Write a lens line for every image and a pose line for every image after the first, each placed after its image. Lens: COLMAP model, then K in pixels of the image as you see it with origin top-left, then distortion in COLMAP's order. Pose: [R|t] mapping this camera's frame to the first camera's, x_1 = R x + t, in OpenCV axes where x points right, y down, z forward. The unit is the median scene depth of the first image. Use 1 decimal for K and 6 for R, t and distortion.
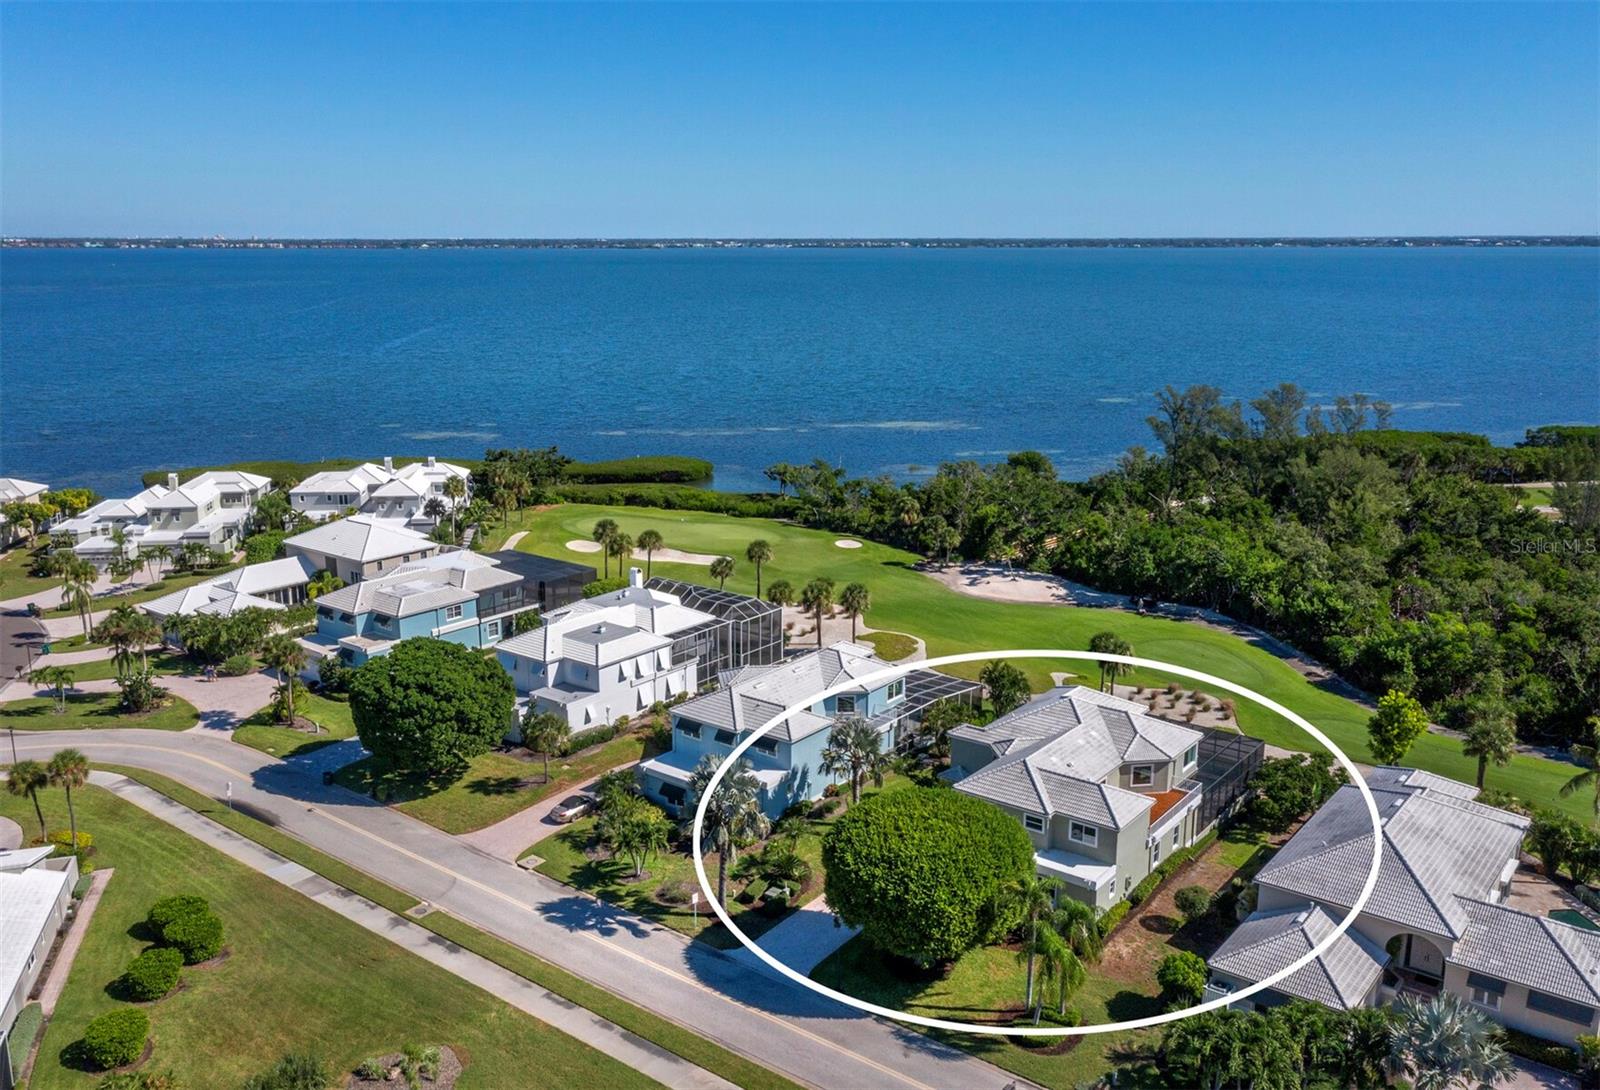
lens RADIAL K [[1298.5, 0, 800.0], [0, 1298.5, 545.0], [0, 0, 1]] dist [-0.004368, -0.001481]
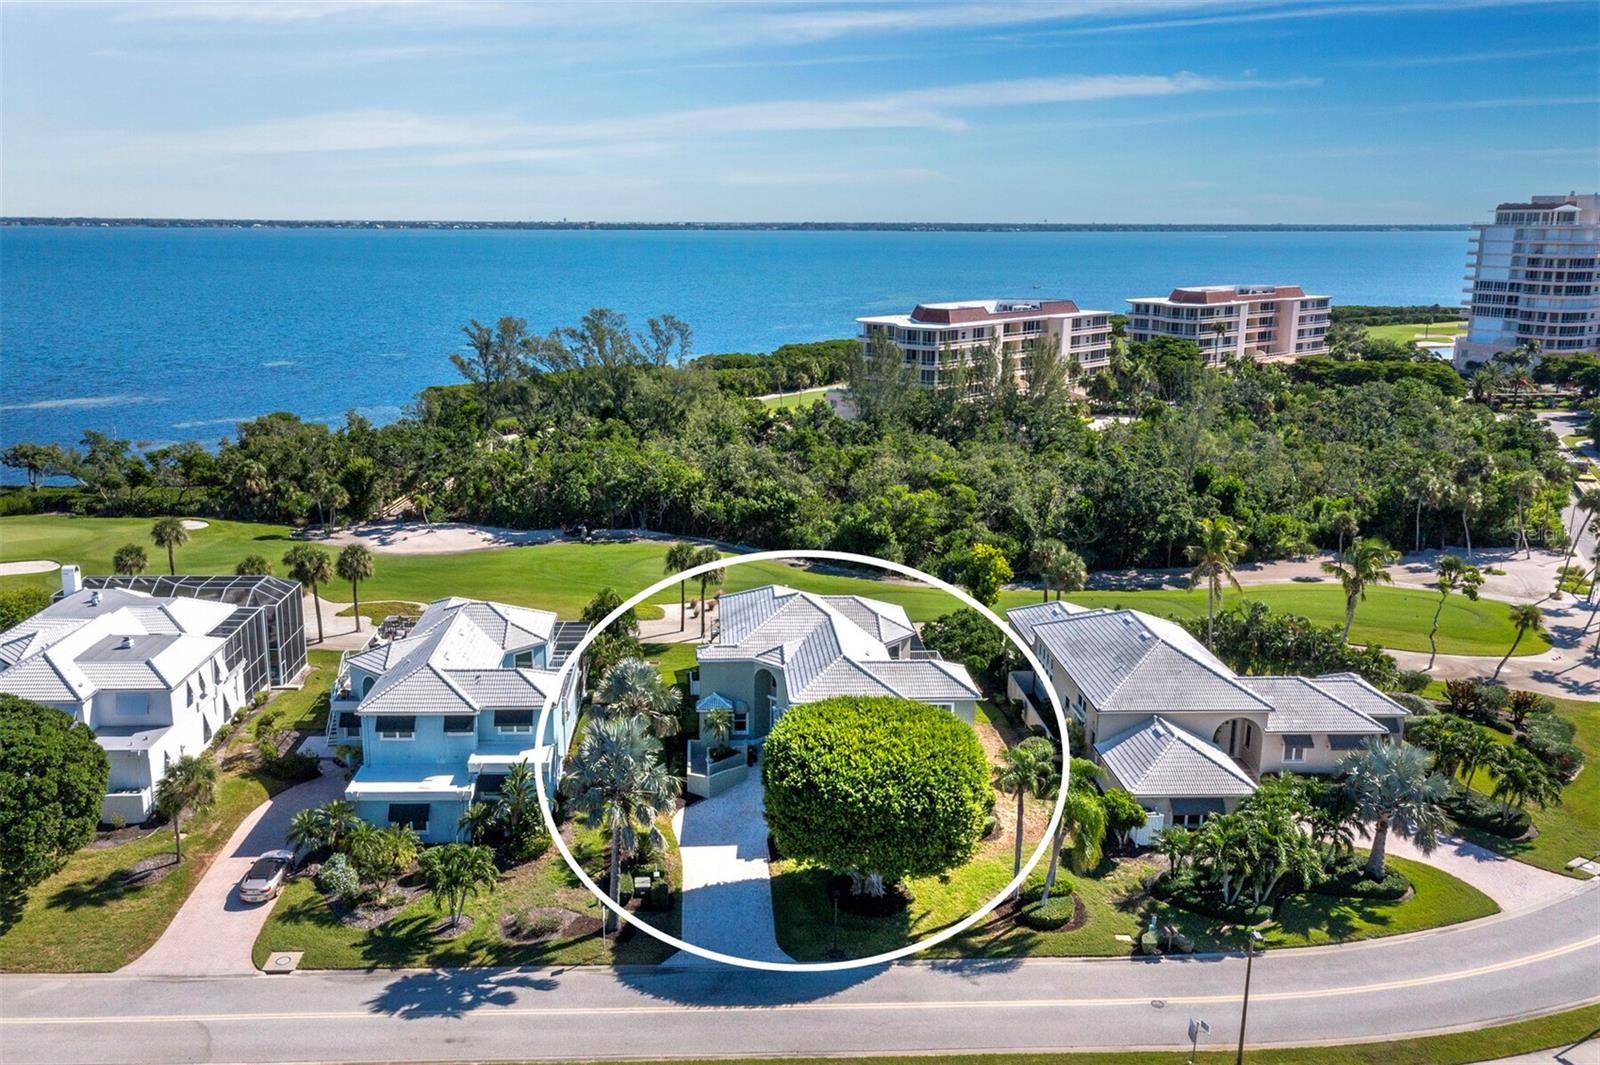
lens RADIAL K [[1342.9, 0, 751.4], [0, 1342.9, 464.6], [0, 0, 1]] dist [-0.012863, 0.054409]
pose [[0.775167, -0.114697, 0.621257, -0.405410], [0.145122, 0.989413, 0.001592, 0.021944], [-0.614862, 0.088924, 0.783605, 0.268740]]
